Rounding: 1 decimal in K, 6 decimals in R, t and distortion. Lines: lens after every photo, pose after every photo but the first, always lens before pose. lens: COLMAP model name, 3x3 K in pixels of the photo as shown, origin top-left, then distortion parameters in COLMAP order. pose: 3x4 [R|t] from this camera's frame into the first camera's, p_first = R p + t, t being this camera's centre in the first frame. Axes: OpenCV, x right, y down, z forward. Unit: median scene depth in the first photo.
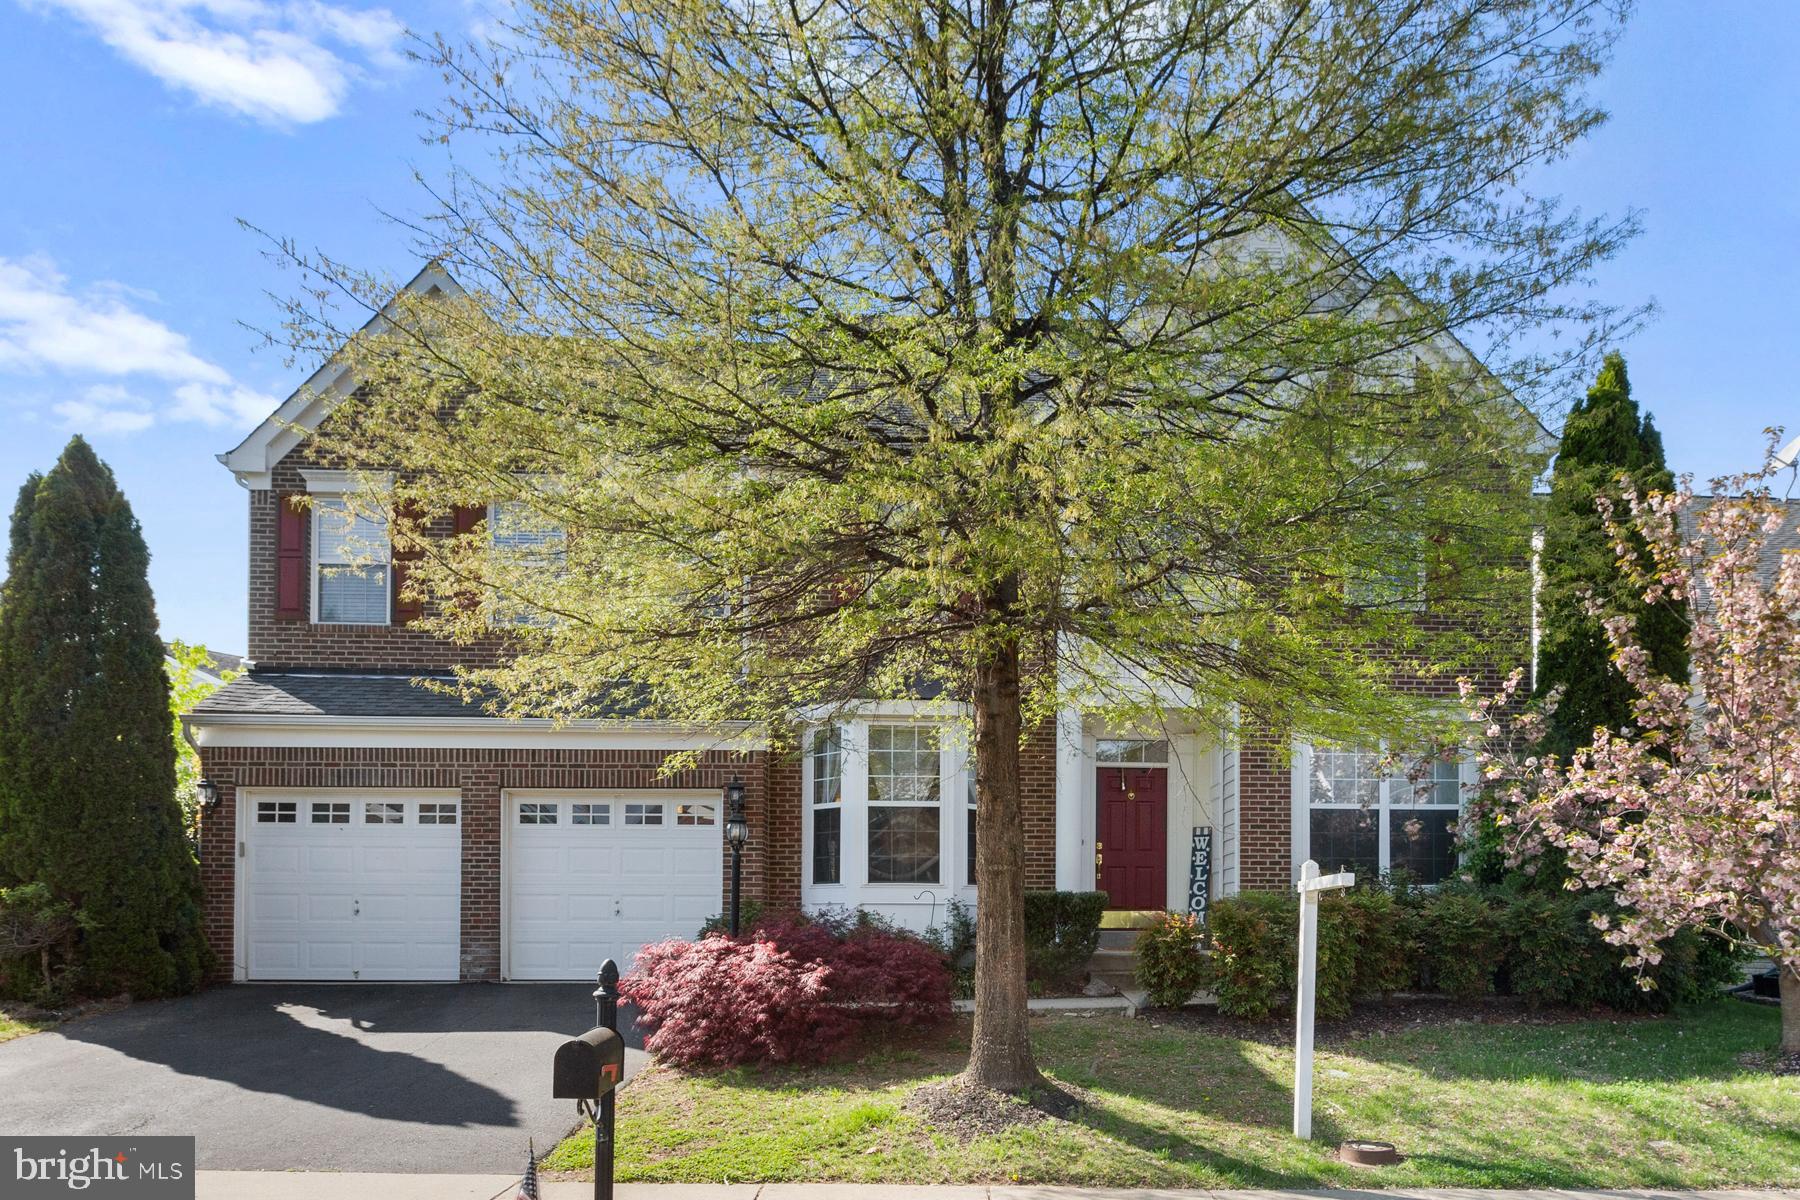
lens RADIAL K [[805.9, 0, 919.4], [0, 805.9, 700.1], [0, 0, 1]] dist [-0.000699, -0.000469]
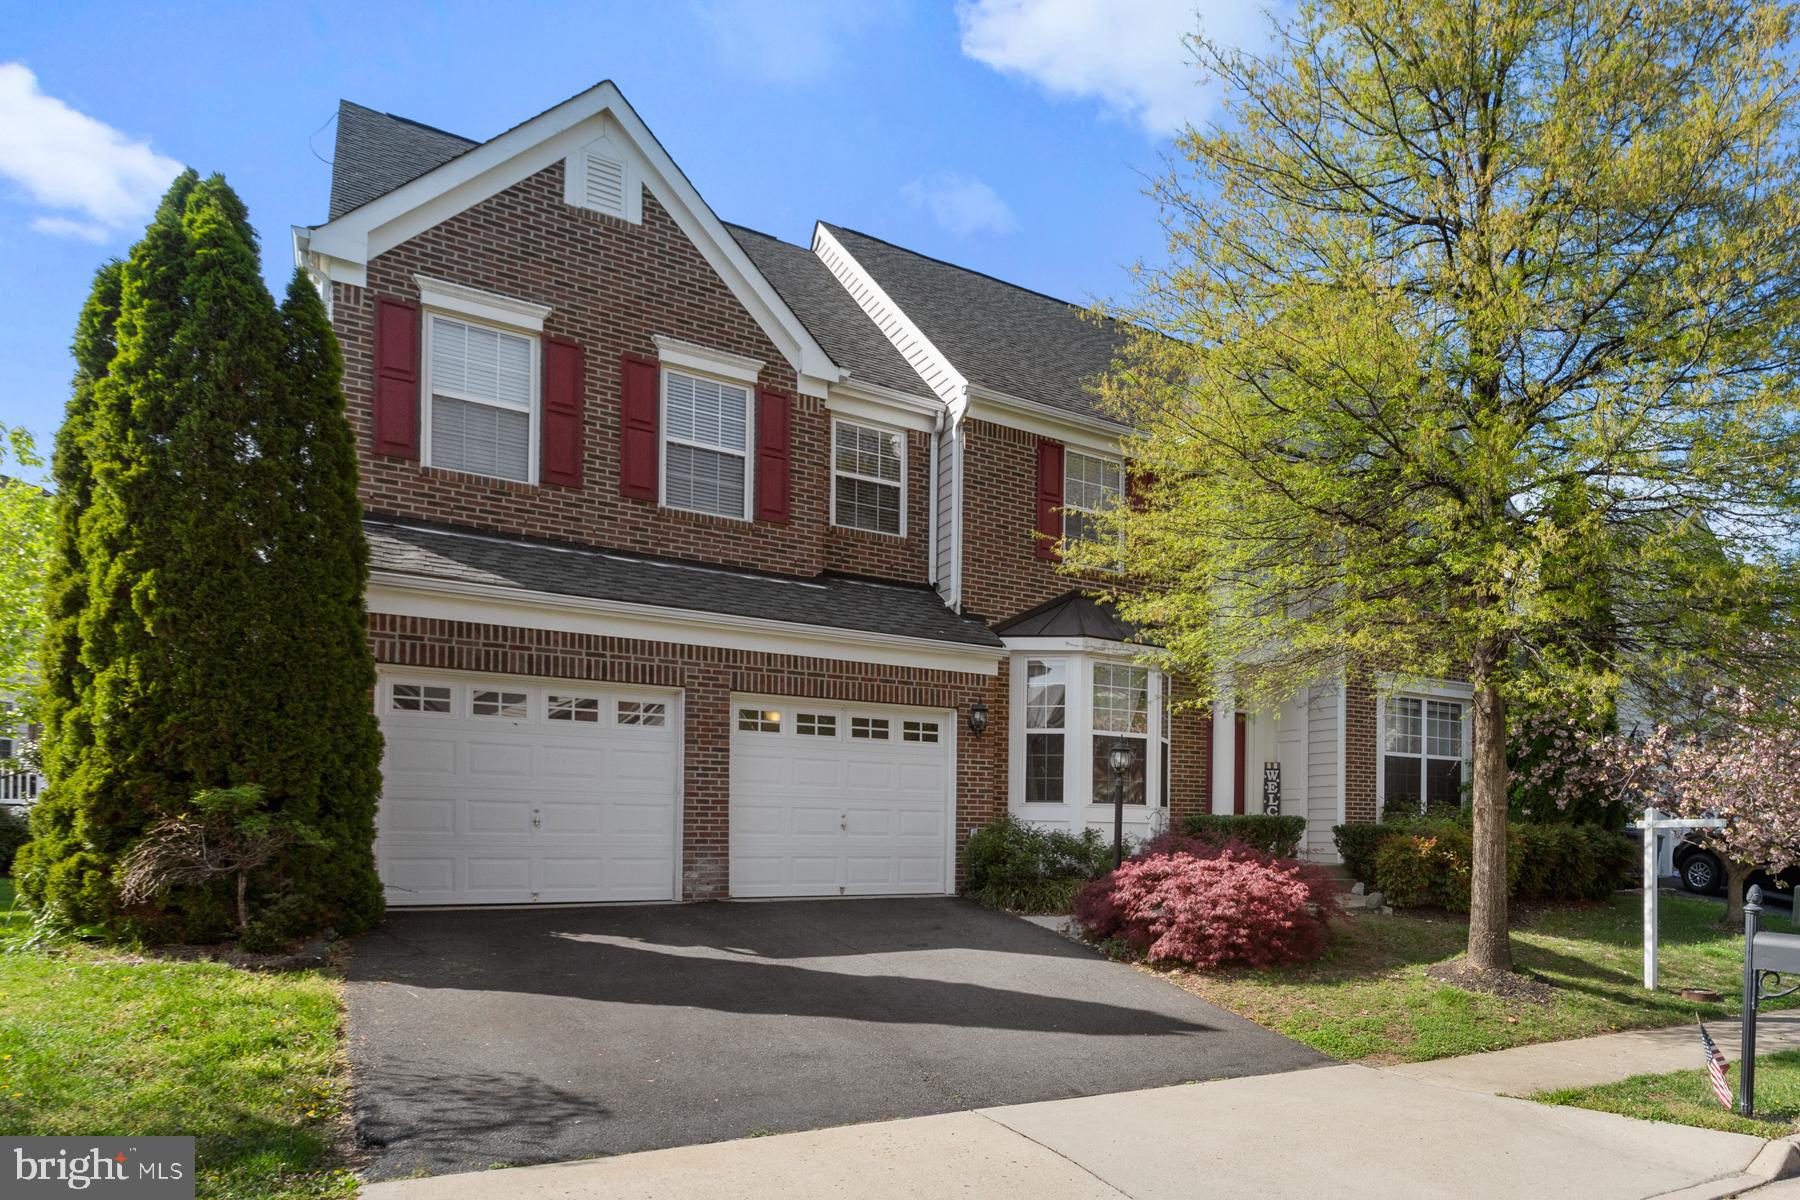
lens RADIAL K [[805.9, 0, 904.5], [0, 805.9, 598.5], [0, 0, 1]] dist [-0.000699, -0.000469]
pose [[0.918954, 0.116700, 0.376703, -0.709148], [-0.114843, 0.993004, -0.027471, 0.005649], [-0.377273, -0.018017, 0.925927, 0.067072]]
